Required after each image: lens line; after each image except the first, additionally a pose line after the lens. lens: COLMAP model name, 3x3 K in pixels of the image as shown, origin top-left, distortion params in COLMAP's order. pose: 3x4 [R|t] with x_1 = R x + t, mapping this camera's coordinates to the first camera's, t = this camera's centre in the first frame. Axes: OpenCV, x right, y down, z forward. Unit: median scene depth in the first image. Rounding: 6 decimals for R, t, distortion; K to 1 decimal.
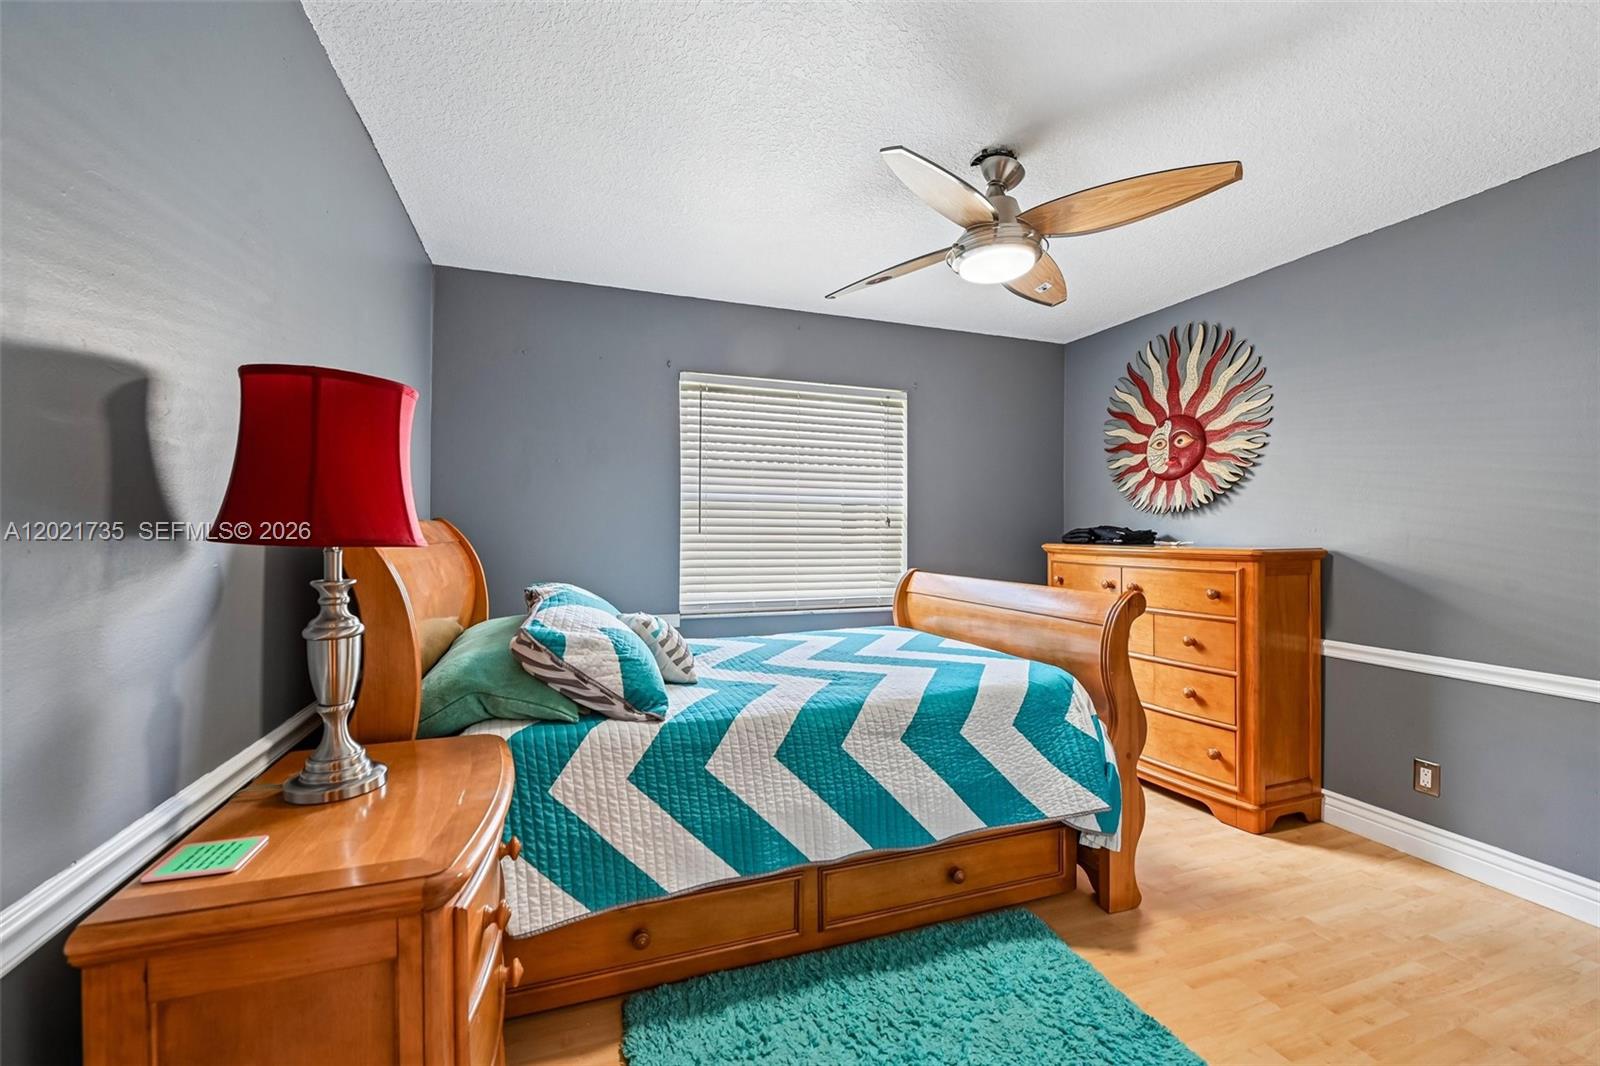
lens RADIAL K [[649.6, 0, 798.6], [0, 649.6, 530.8], [0, 0, 1]] dist [0.006736, -0.000034]
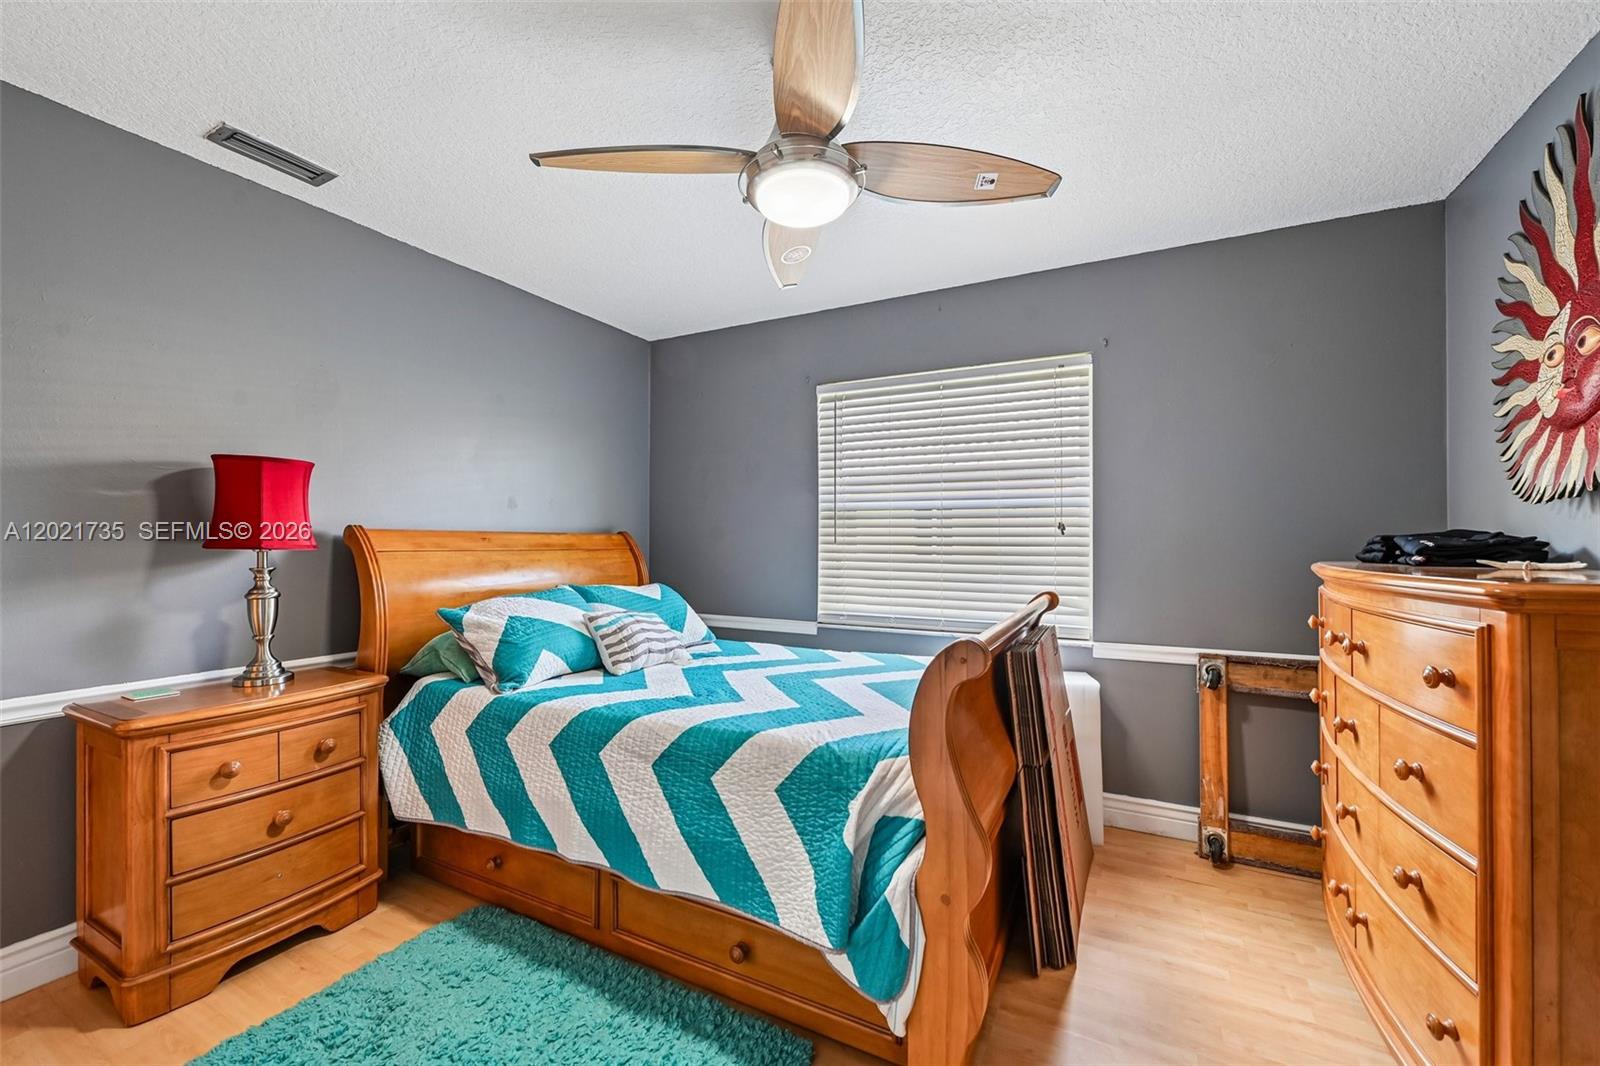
lens RADIAL K [[634.3, 0, 791.1], [0, 634.3, 534.3], [0, 0, 1]] dist [0.000062, -0.002787]
pose [[0.678189, -0.009313, -0.734828, 0.525363], [0.000032, 0.999920, -0.012643, 0.002474], [0.734887, 0.008551, 0.678135, 0.292881]]
